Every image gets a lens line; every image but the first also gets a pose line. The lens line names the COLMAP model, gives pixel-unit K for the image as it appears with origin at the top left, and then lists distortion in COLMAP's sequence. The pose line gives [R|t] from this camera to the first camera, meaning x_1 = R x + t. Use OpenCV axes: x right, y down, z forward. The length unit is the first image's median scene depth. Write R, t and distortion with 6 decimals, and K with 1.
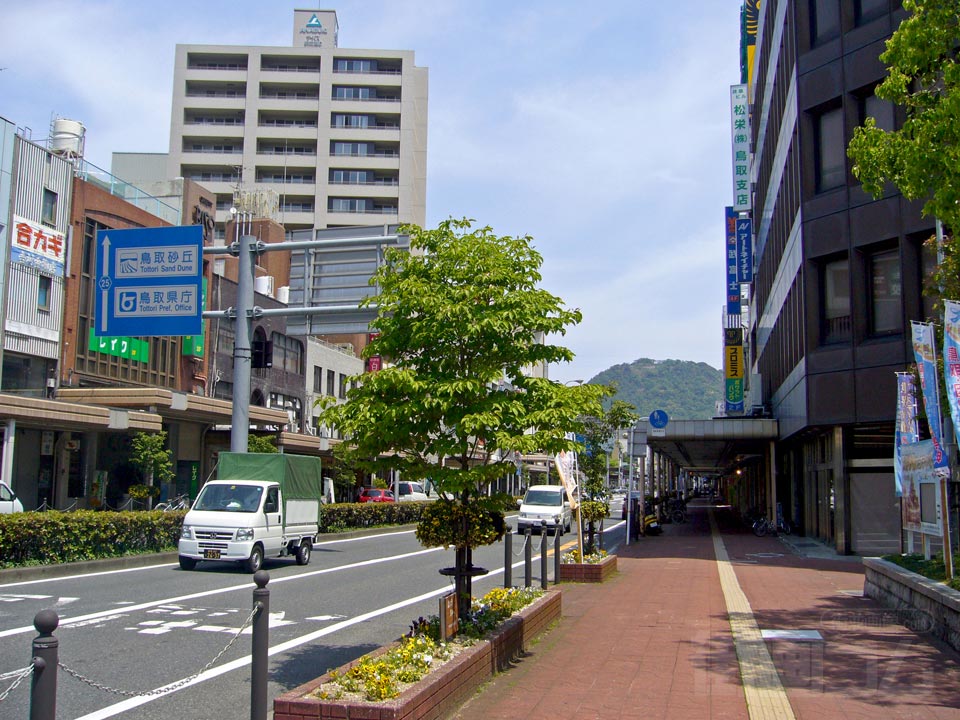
lens RADIAL K [[997.2, 0, 497.9], [0, 997.2, 361.1], [0, 0, 1]] dist [-0.150878, 0.152387]
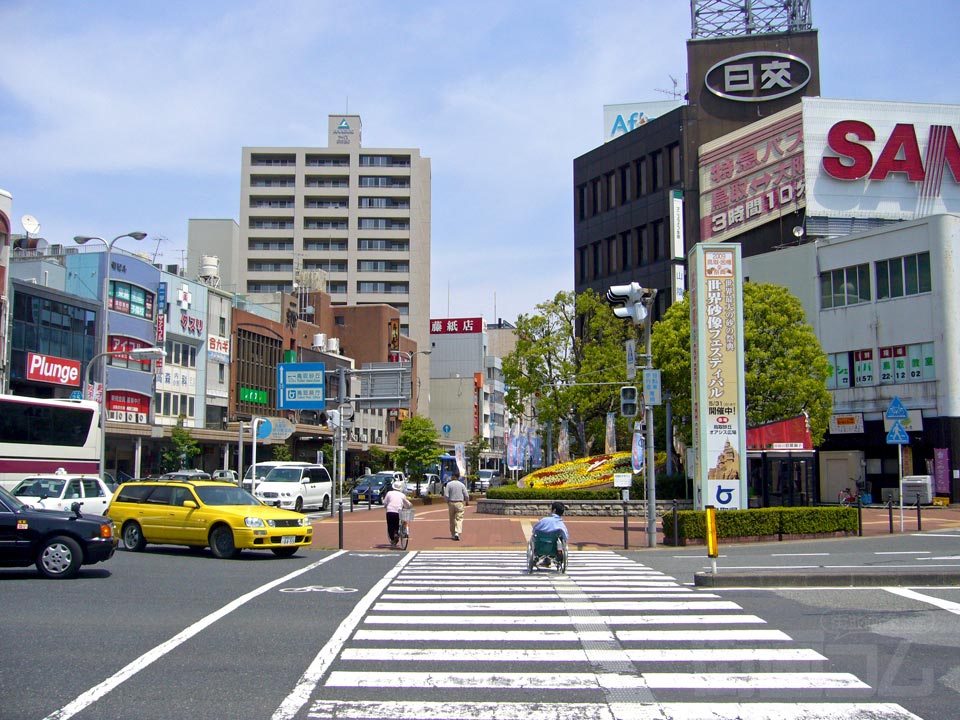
lens RADIAL K [[997.2, 0, 497.9], [0, 997.2, 361.1], [0, 0, 1]] dist [-0.150878, 0.152387]
pose [[0.999791, -0.012870, -0.015893, 0.040365], [0.013079, 0.999828, 0.013166, -0.043021], [0.015721, -0.013371, 0.999787, -0.356209]]
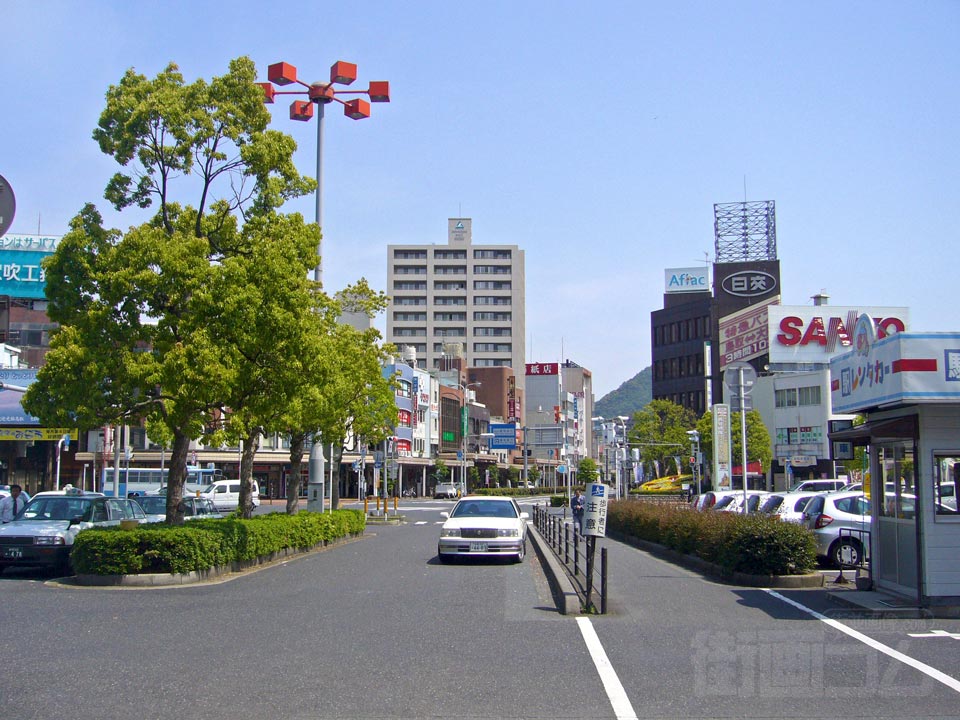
lens RADIAL K [[1012.8, 0, 480.0], [0, 1012.8, 360.0], [0, 0, 1]] dist [-0.080435, 0.043952]
pose [[0.997926, -0.020121, -0.061139, -0.044696], [0.020458, 0.999779, 0.004897, -0.114000], [0.061027, -0.006137, 0.998117, -0.892323]]
